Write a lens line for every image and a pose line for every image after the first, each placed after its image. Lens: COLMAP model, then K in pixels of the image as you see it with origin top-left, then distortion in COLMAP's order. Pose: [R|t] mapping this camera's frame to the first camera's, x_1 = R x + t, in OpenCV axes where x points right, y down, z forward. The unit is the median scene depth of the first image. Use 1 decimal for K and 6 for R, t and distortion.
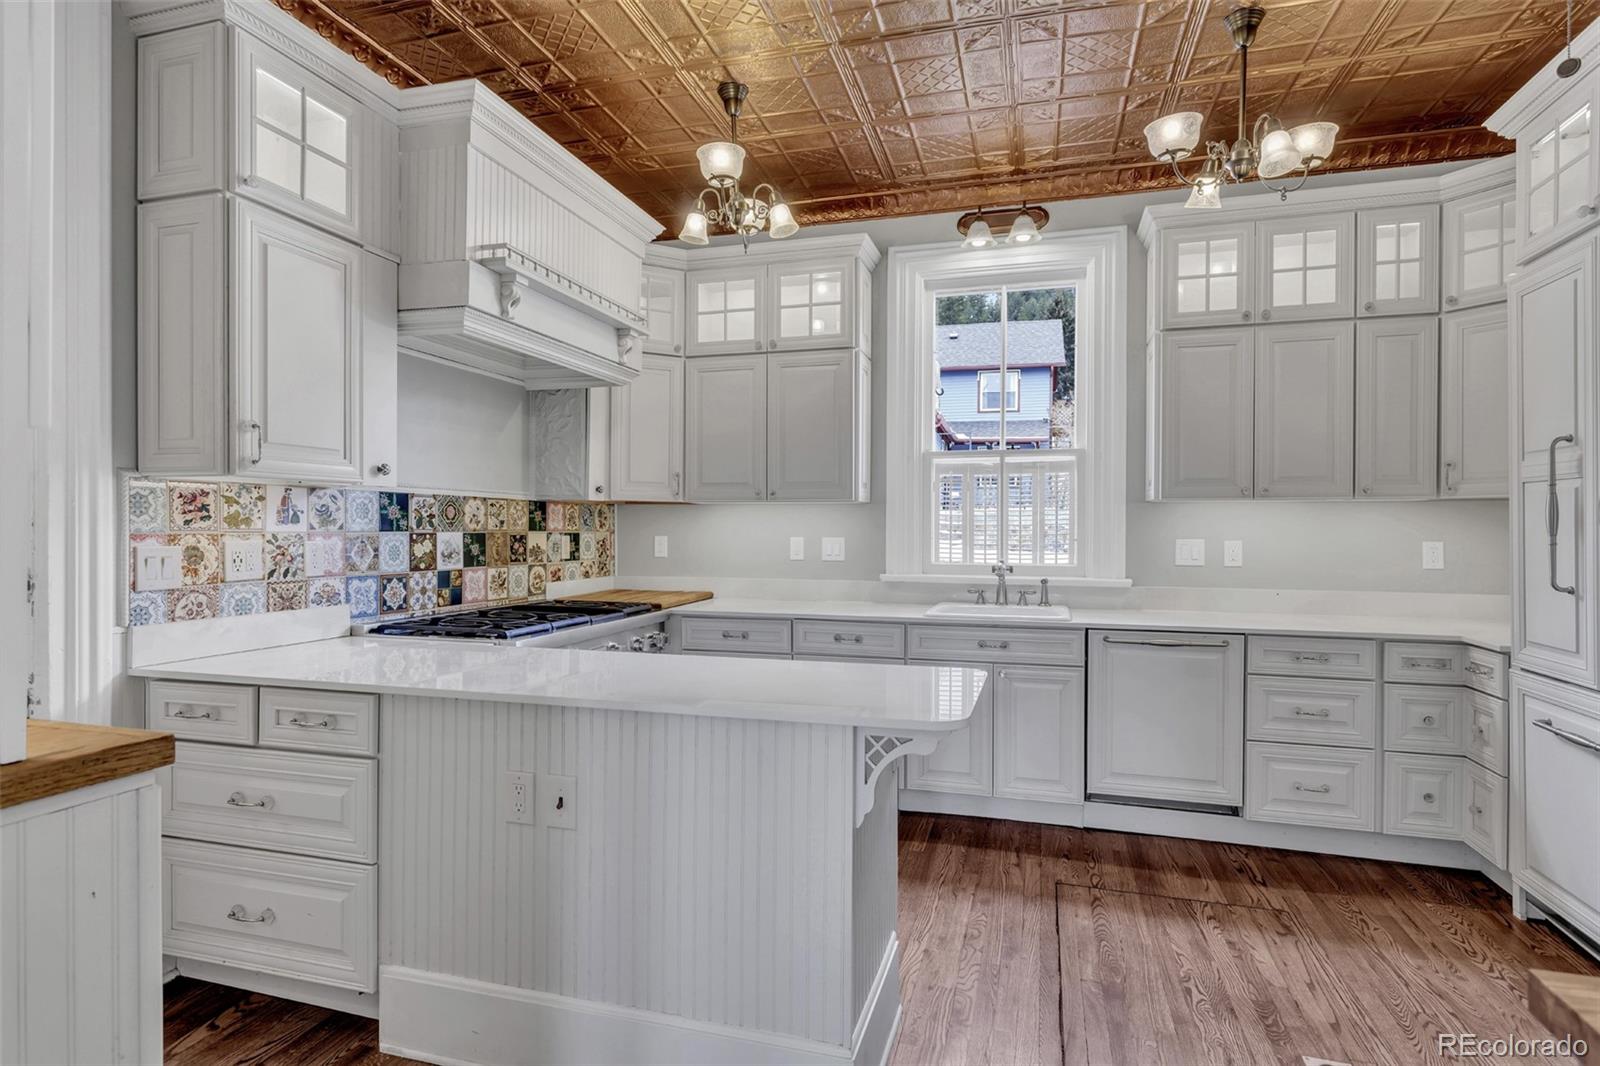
lens RADIAL K [[817.2, 0, 798.2], [0, 817.2, 530.1], [0, 0, 1]] dist [-0.003058, -0.000543]
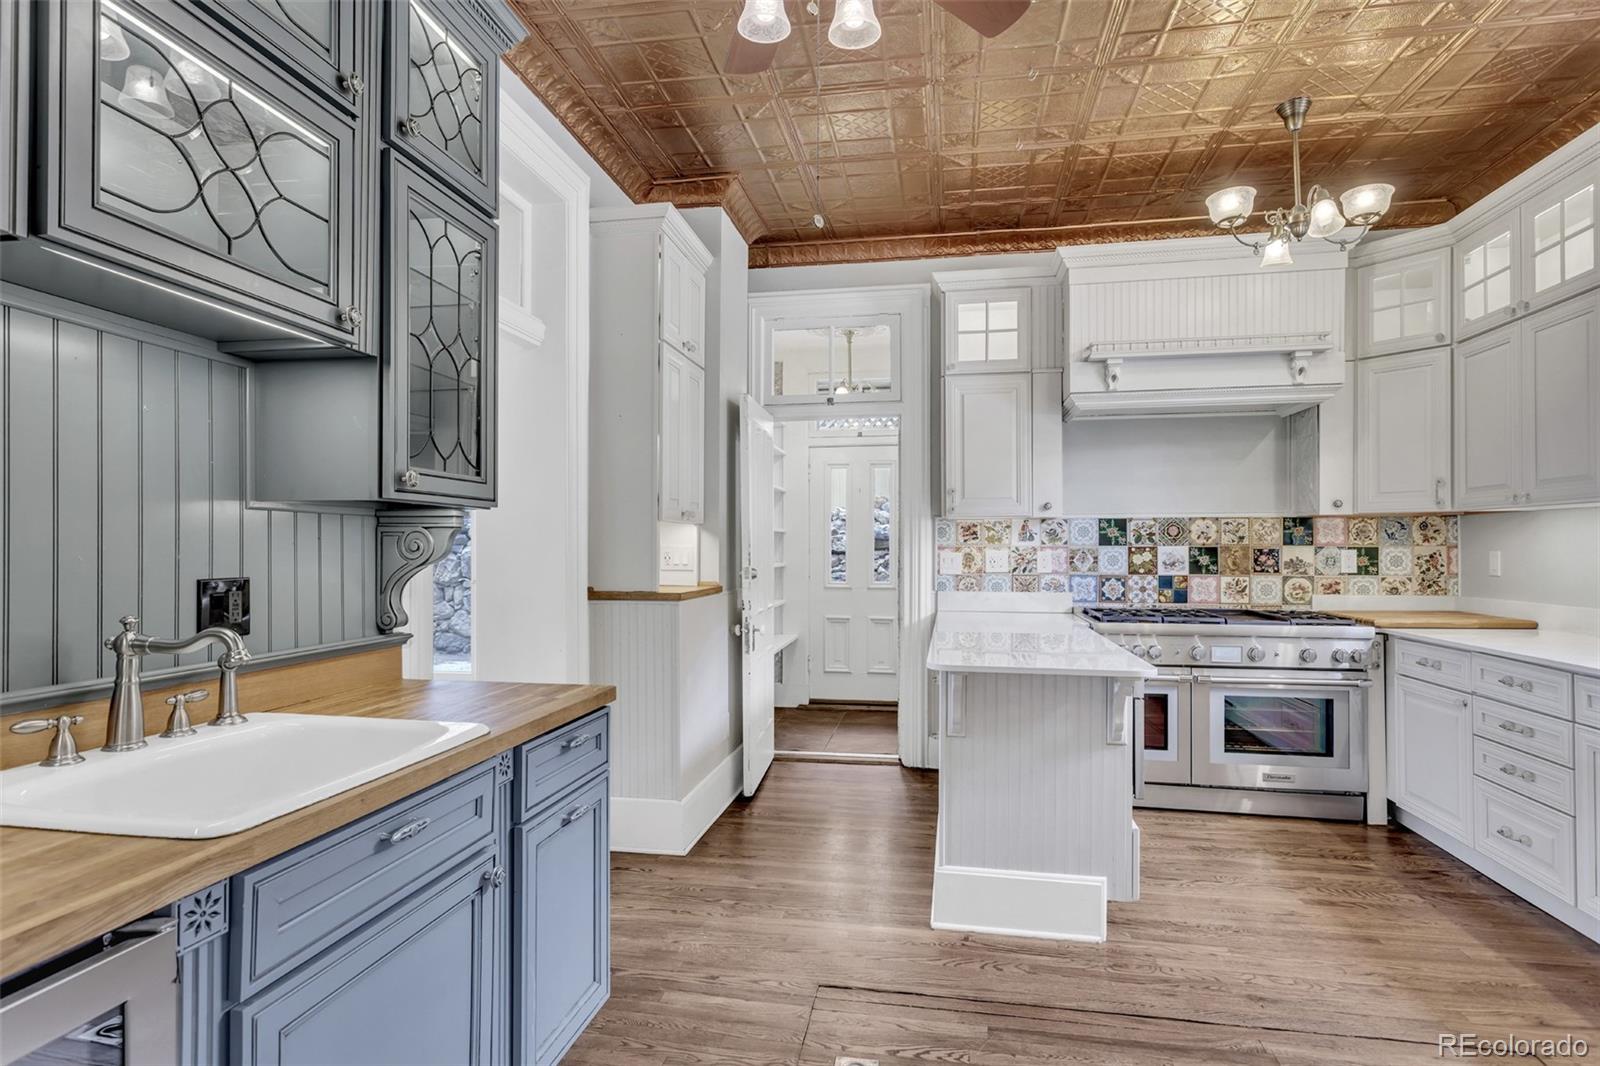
lens RADIAL K [[817.2, 0, 798.9], [0, 817.2, 539.5], [0, 0, 1]] dist [-0.003058, -0.000543]
pose [[0.118345, -0.010874, -0.992913, 0.800791], [0.000675, 0.999941, -0.010871, 0.005759], [0.992972, 0.000616, 0.118345, 0.261945]]
